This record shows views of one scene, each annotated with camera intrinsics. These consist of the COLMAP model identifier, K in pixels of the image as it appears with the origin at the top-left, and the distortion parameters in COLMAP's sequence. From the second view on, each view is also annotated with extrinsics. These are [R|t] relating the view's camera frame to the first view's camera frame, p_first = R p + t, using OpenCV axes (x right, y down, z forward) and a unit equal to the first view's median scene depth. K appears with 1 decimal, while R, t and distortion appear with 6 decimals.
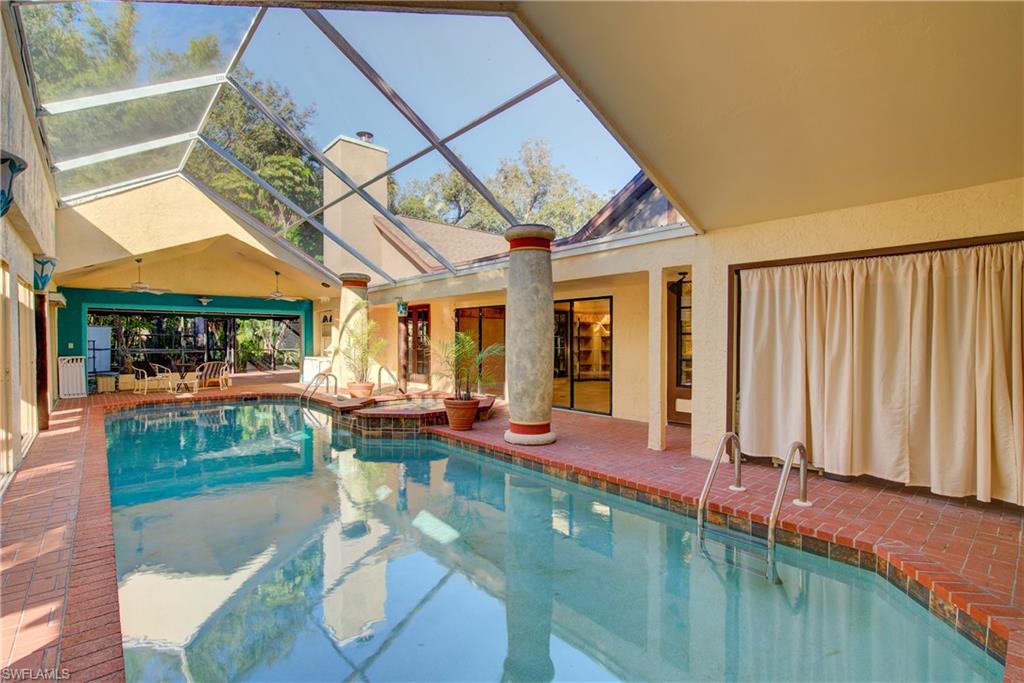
lens RADIAL K [[474.6, 0, 510.7], [0, 474.6, 343.5], [0, 0, 1]] dist [0.002981, -0.000040]
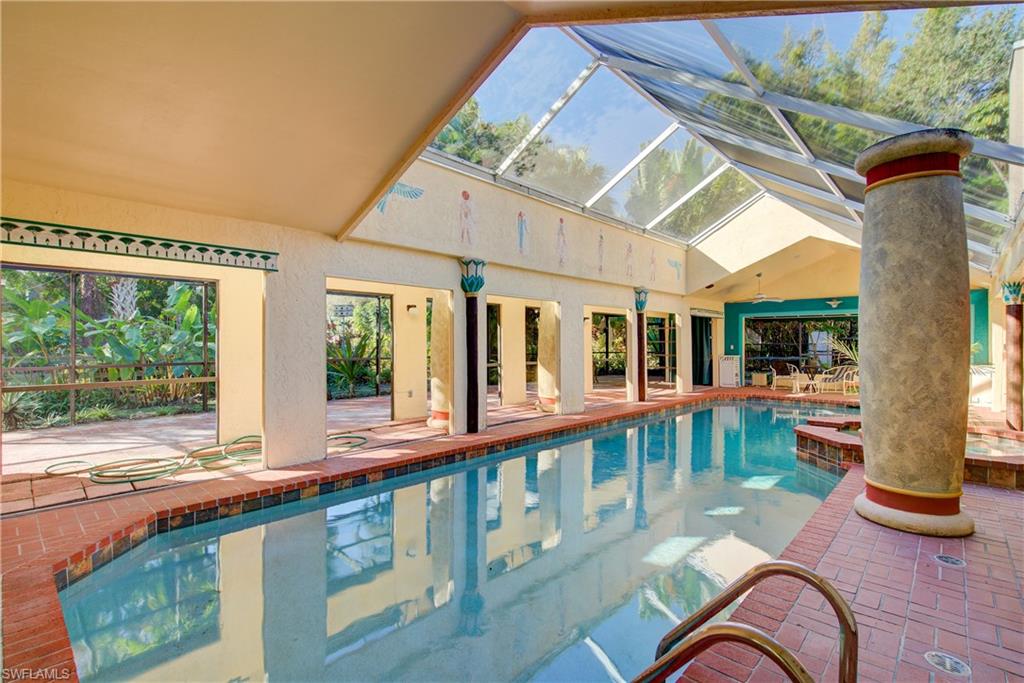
lens RADIAL K [[474.6, 0, 510.2], [0, 474.6, 343.0], [0, 0, 1]] dist [0.002981, -0.000040]
pose [[0.087089, -0.000423, -0.996200, 0.455934], [-0.008125, 0.999966, -0.001135, -0.000910], [0.996167, 0.008193, 0.087083, 0.389323]]
